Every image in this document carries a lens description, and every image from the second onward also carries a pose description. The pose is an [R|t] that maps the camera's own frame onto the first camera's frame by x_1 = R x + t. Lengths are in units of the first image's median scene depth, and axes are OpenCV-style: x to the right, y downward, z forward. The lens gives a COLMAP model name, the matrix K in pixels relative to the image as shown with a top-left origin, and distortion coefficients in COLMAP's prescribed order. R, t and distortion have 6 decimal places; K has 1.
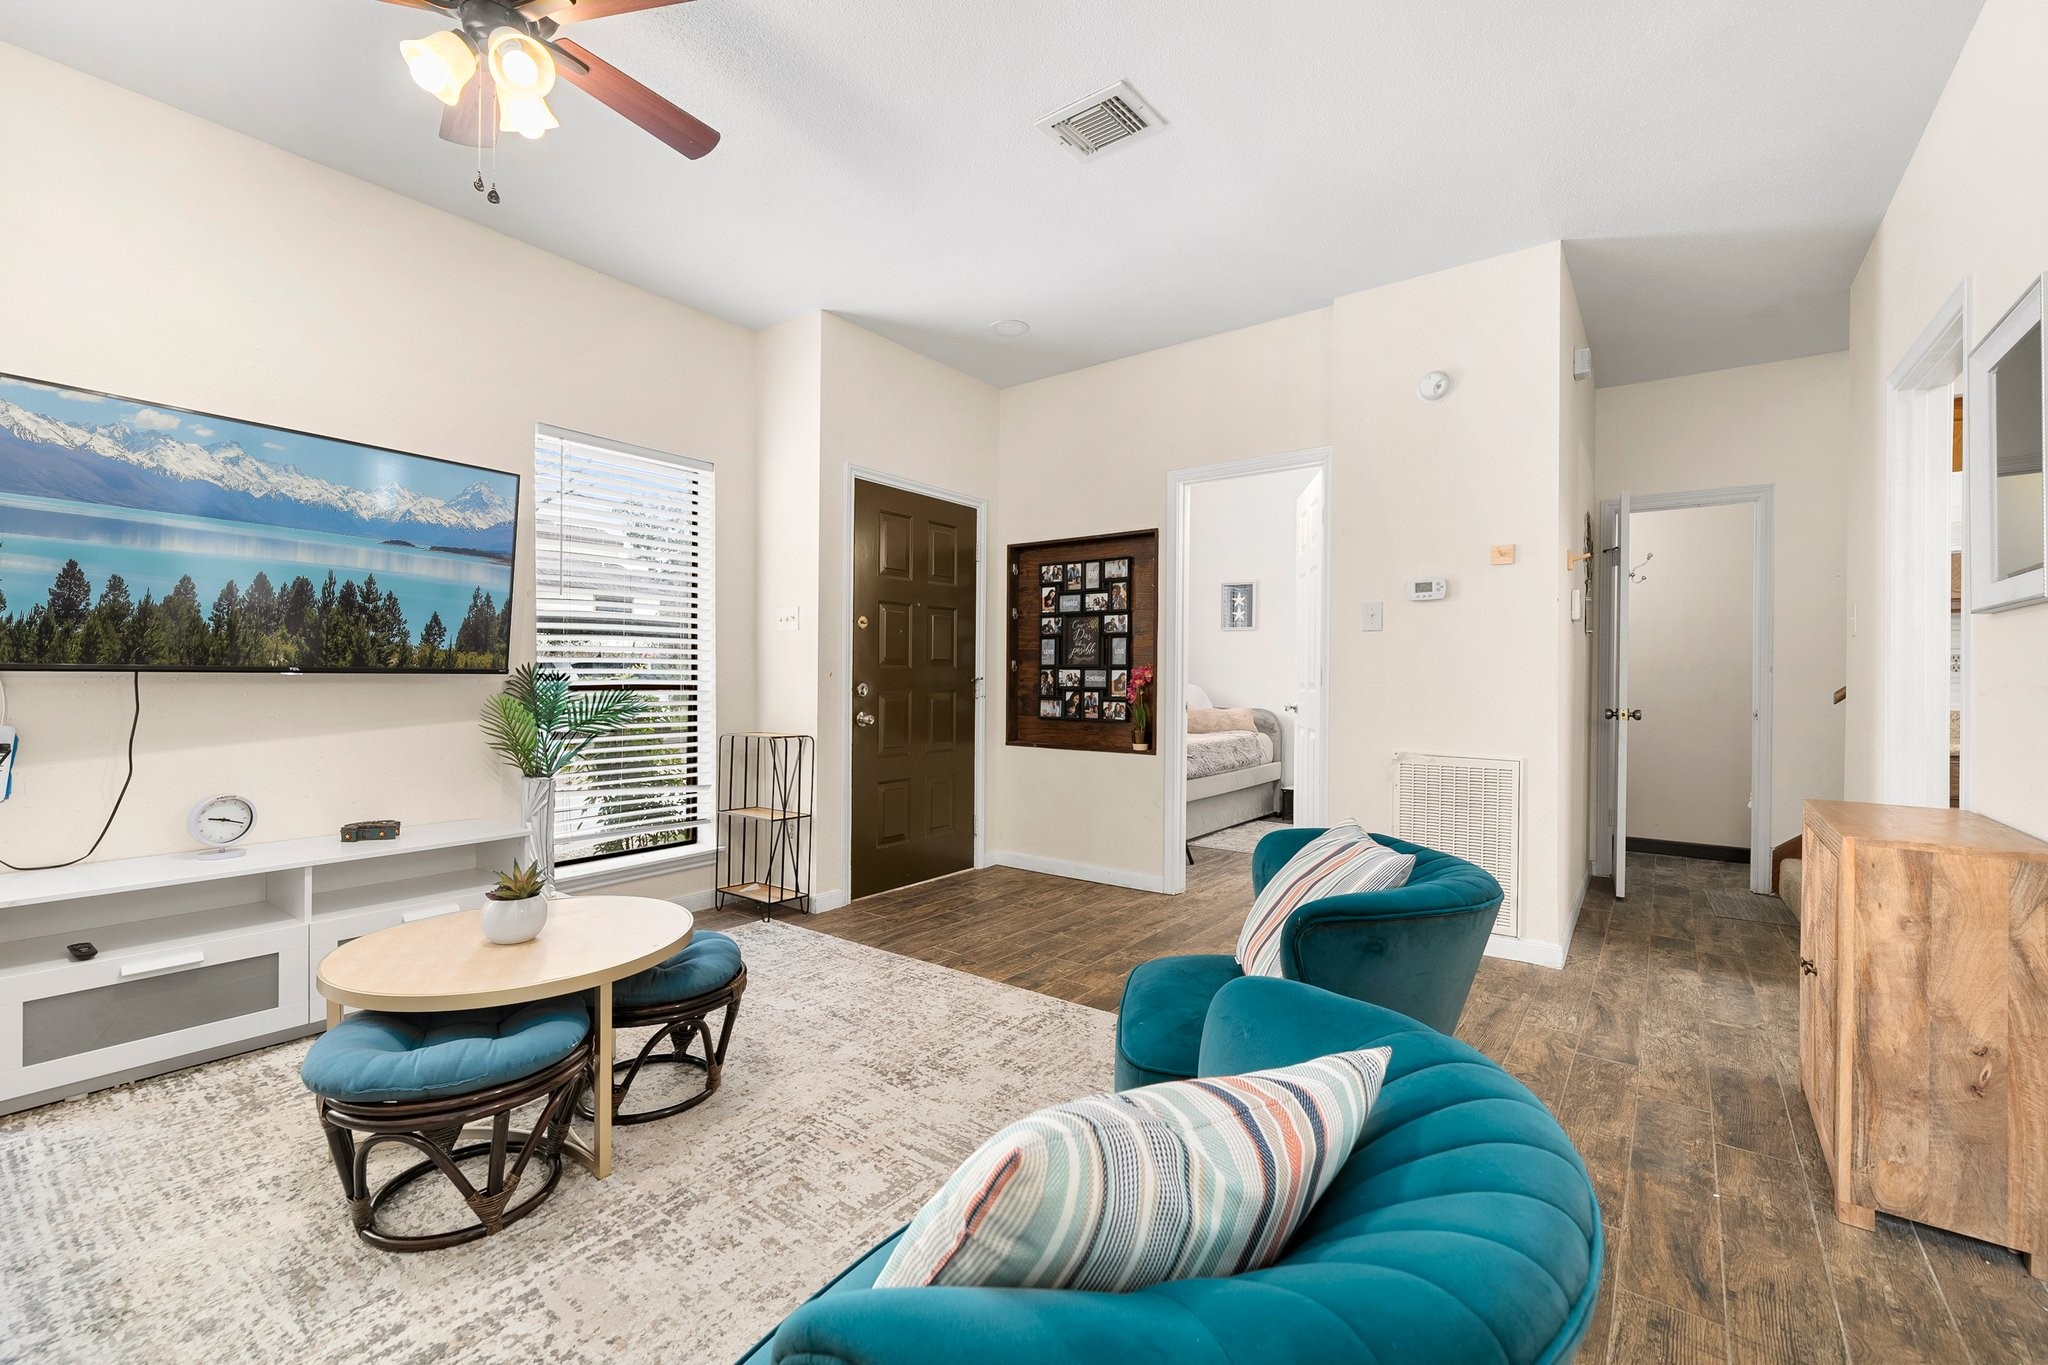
lens RADIAL K [[876.6, 0, 1015.6], [0, 876.6, 658.7], [0, 0, 1]] dist [-0.005750, -0.001390]
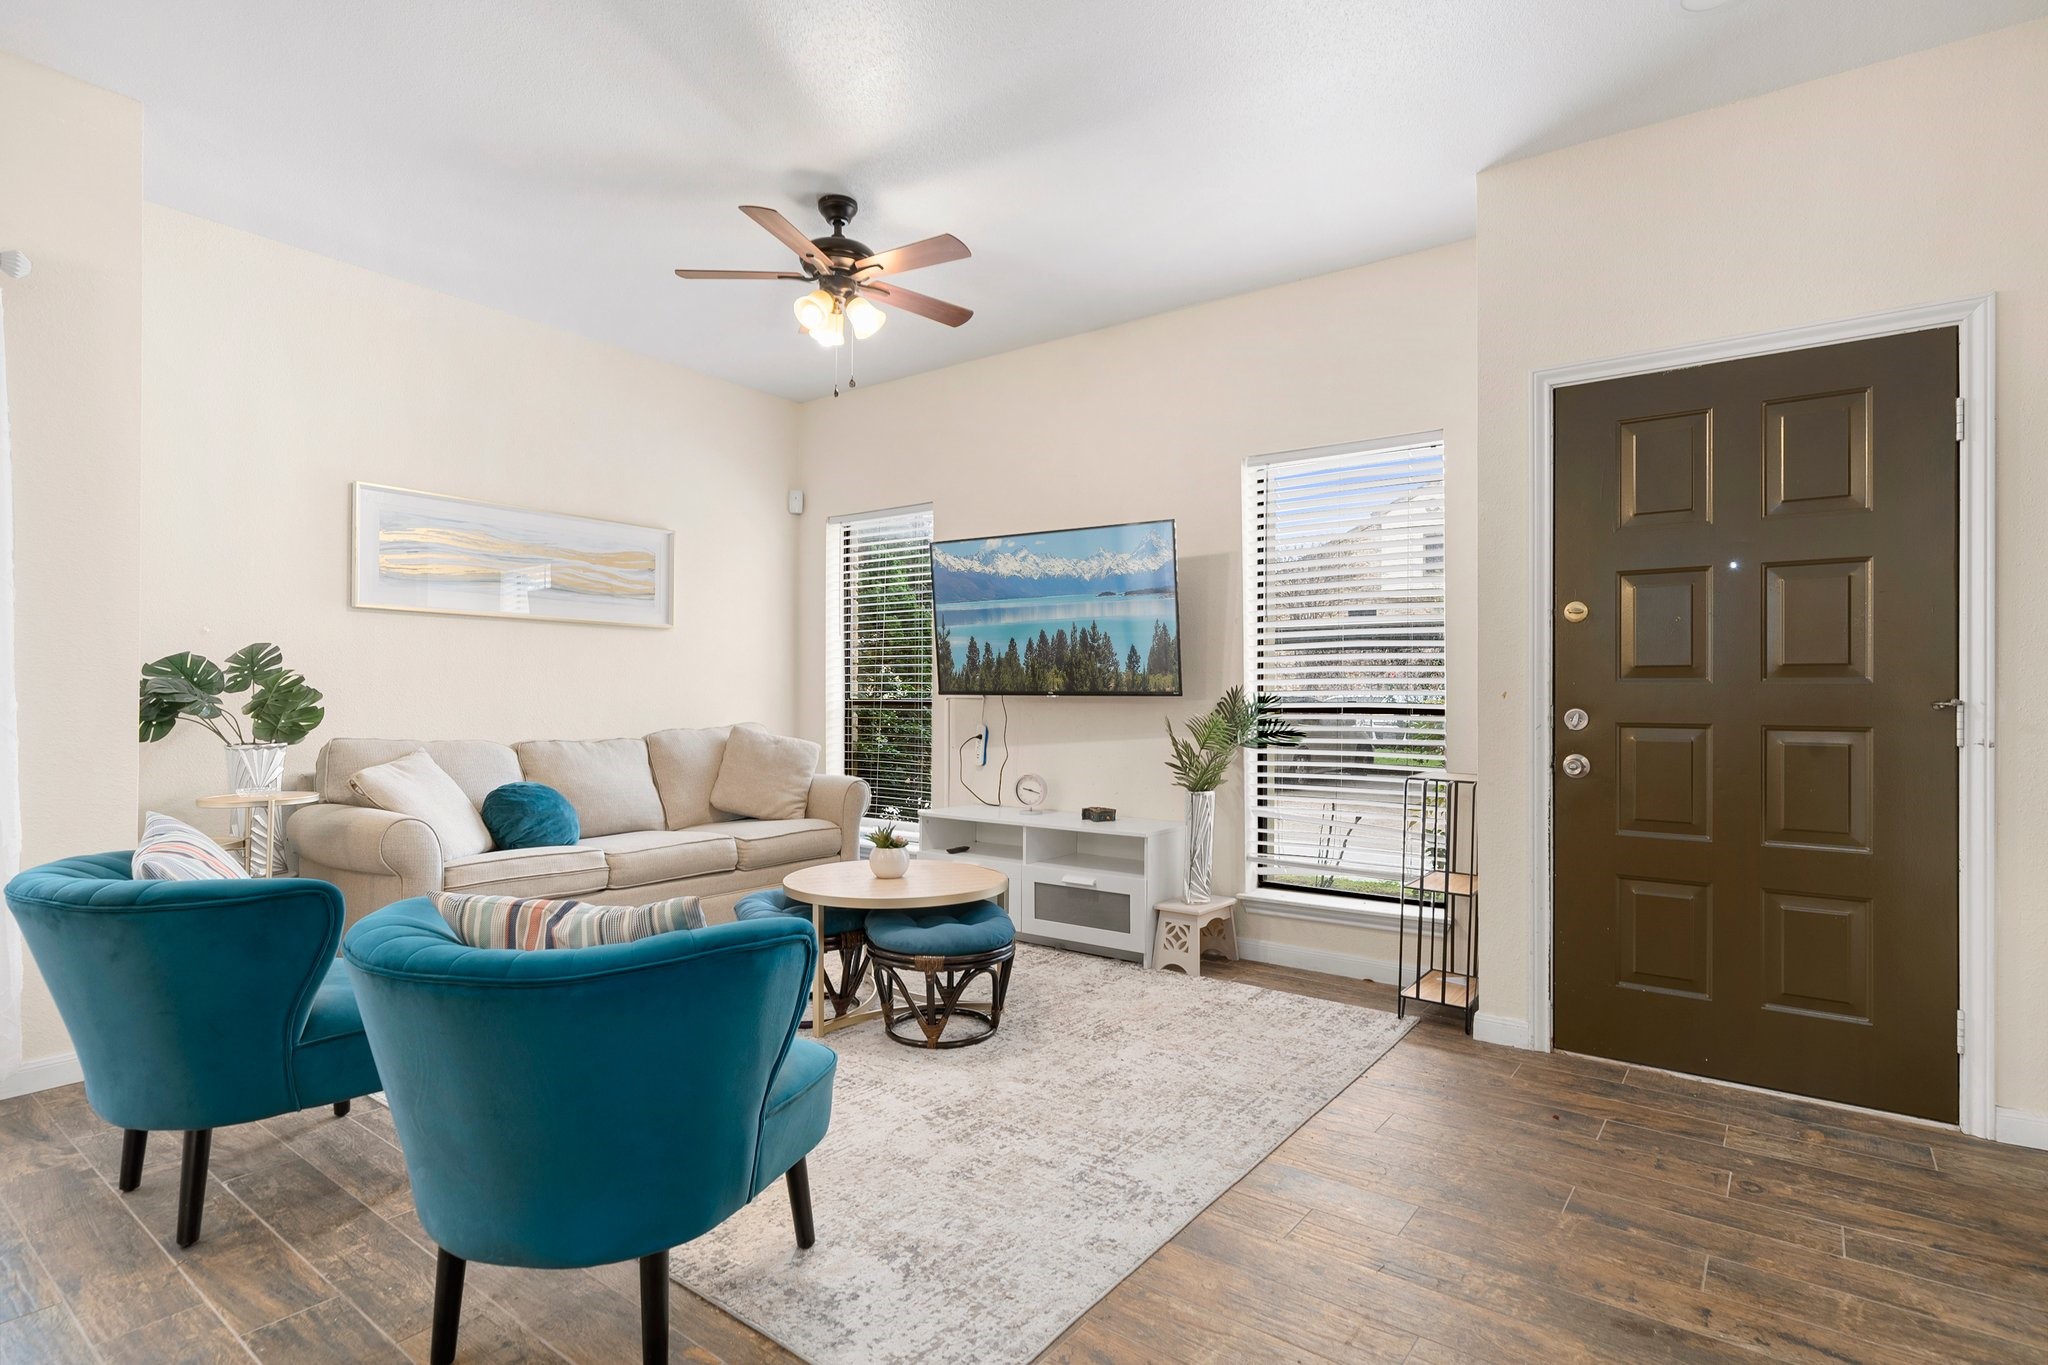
lens RADIAL K [[1036.4, 0, 1016.1], [0, 1036.4, 691.9], [0, 0, 1]] dist [0.003866, 0.000783]
pose [[-0.016232, -0.007526, -0.999840, 0.592062], [0.020417, 0.999761, -0.007857, 0.014332], [0.999660, -0.020541, -0.016075, 0.640187]]
